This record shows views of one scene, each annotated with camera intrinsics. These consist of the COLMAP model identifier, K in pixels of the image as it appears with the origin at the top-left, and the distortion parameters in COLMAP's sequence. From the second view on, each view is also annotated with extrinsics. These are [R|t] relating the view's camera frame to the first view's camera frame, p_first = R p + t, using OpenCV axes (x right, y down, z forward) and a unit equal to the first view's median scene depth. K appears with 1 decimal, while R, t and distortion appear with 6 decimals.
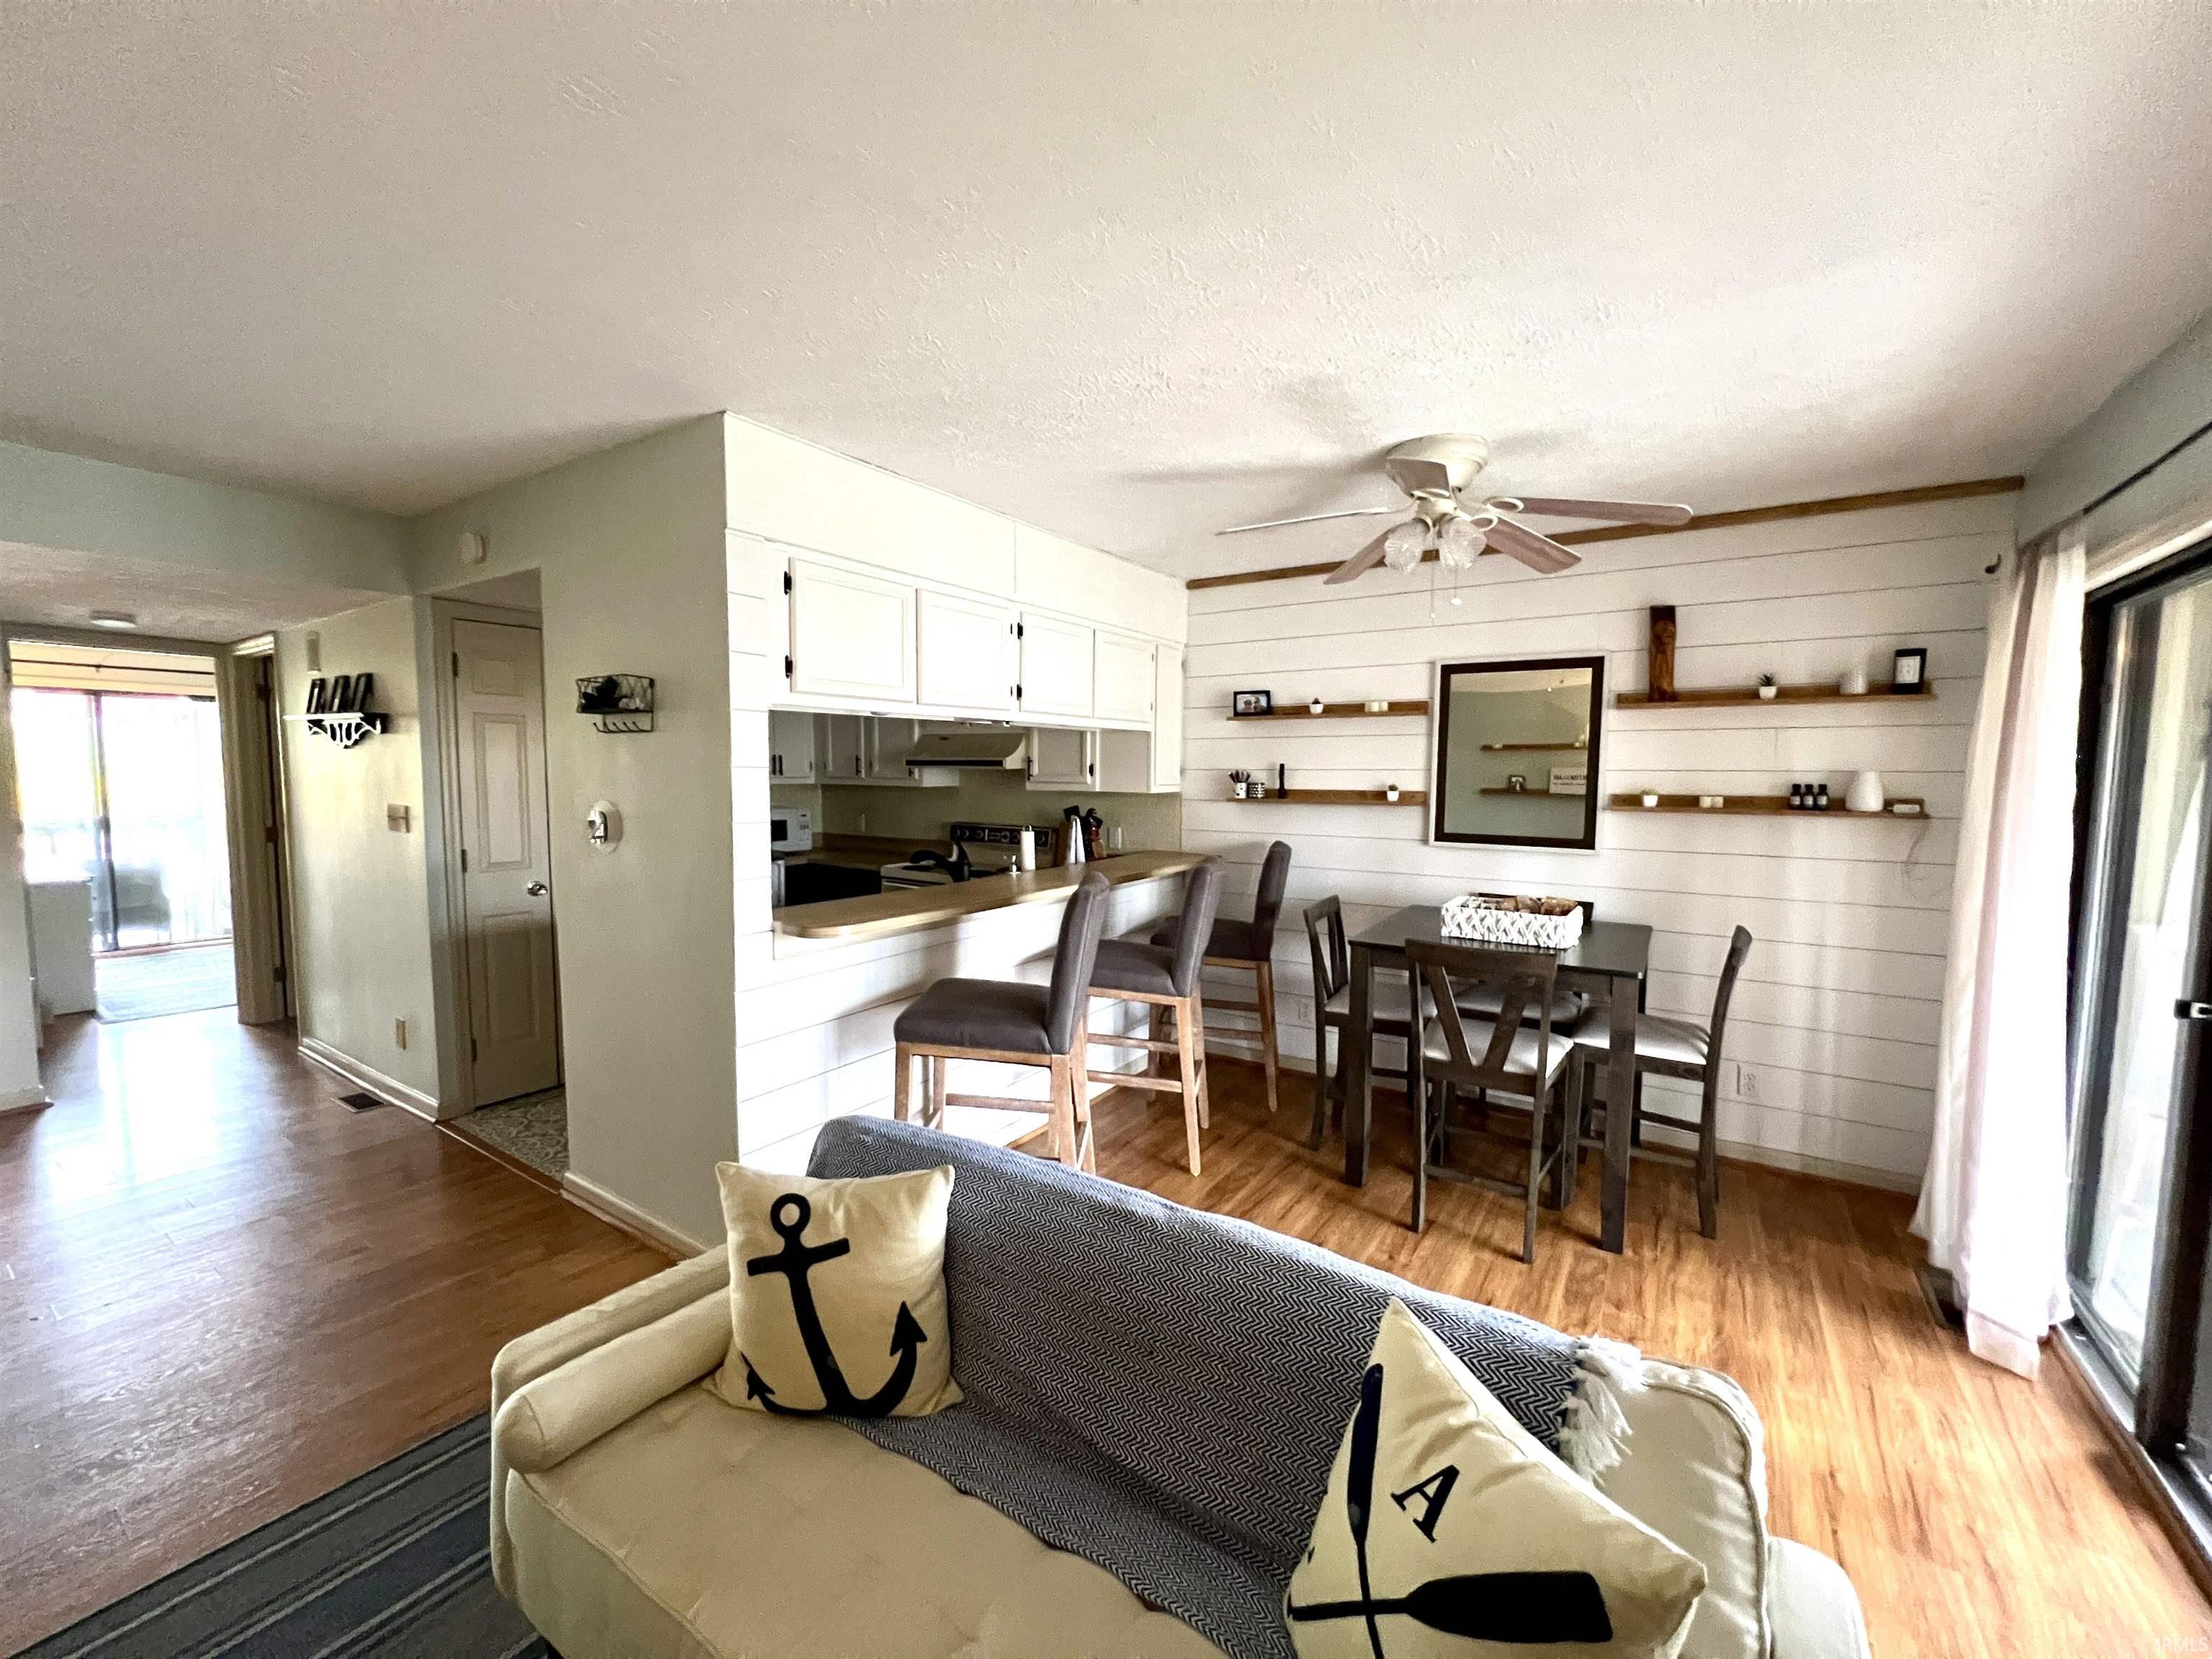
lens RADIAL K [[884.2, 0, 1105.4], [0, 884.2, 829.0], [0, 0, 1]] dist [-0.003903, 0.000429]
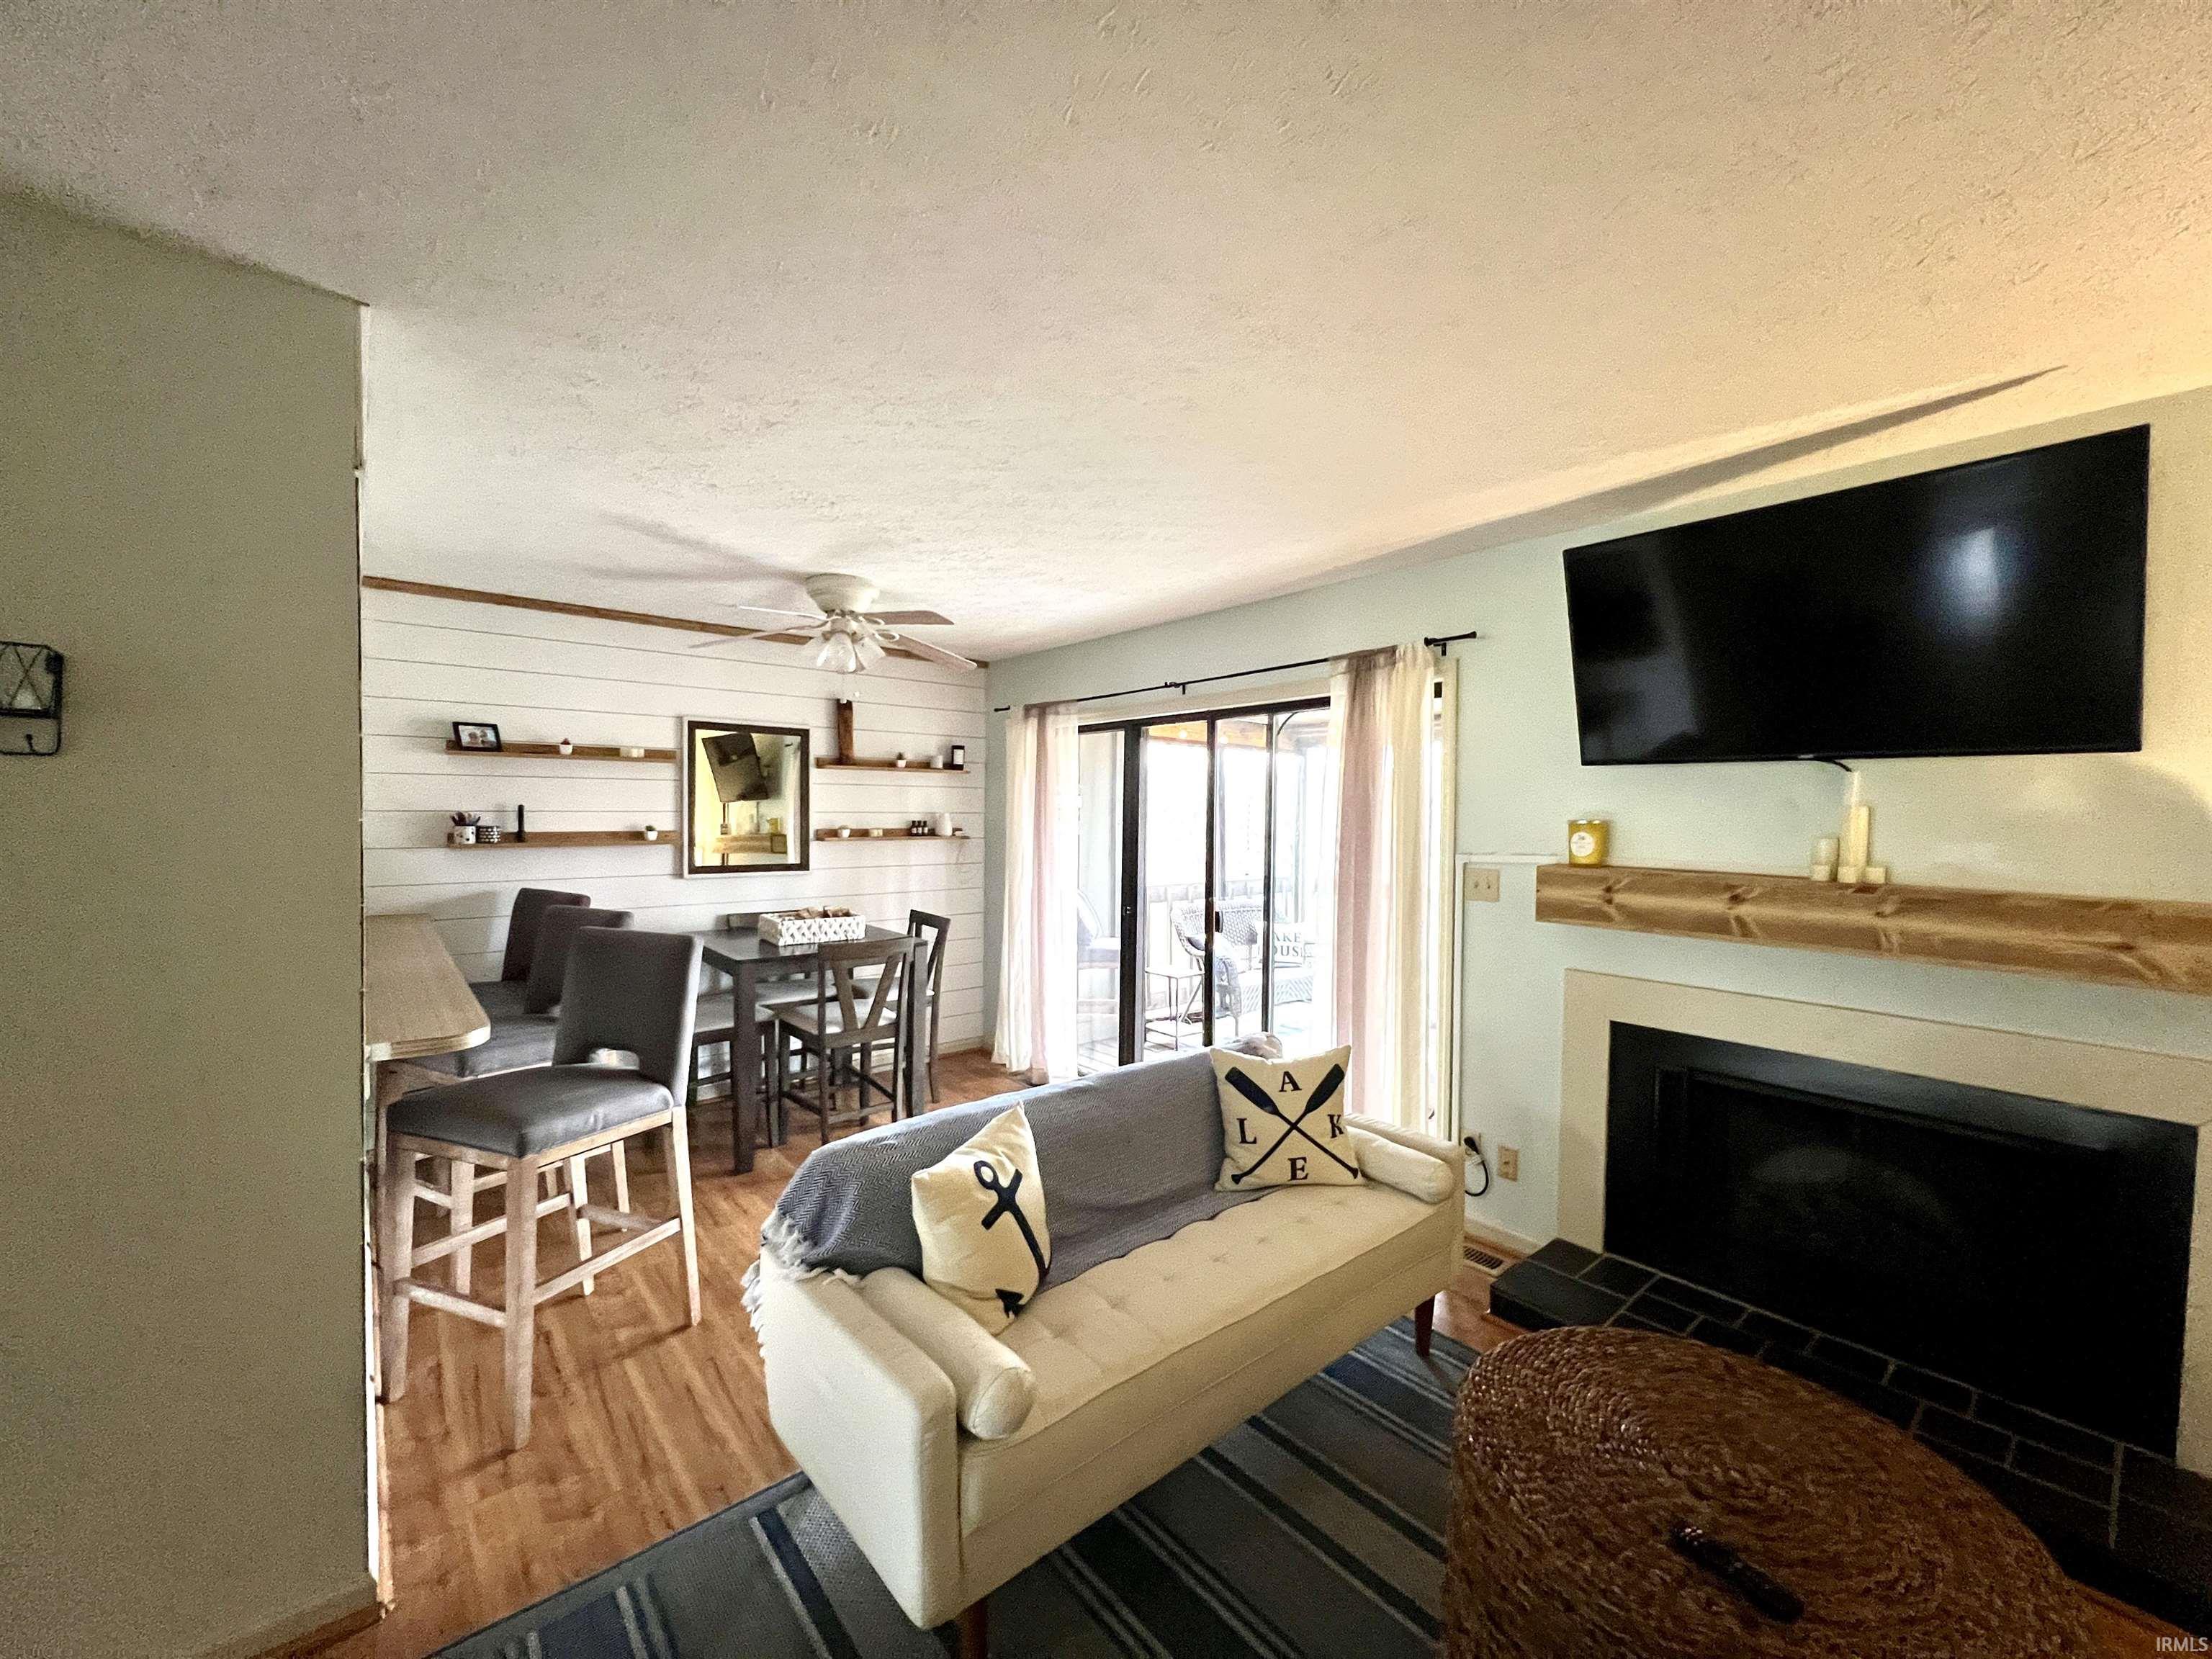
lens RADIAL K [[884.2, 0, 1103.5], [0, 884.2, 816.8], [0, 0, 1]] dist [-0.003903, 0.000429]
pose [[0.276593, -0.009339, 0.960942, -0.633011], [0.056944, 0.998355, -0.006688, -0.024471], [-0.959298, 0.056570, 0.276670, 0.189597]]
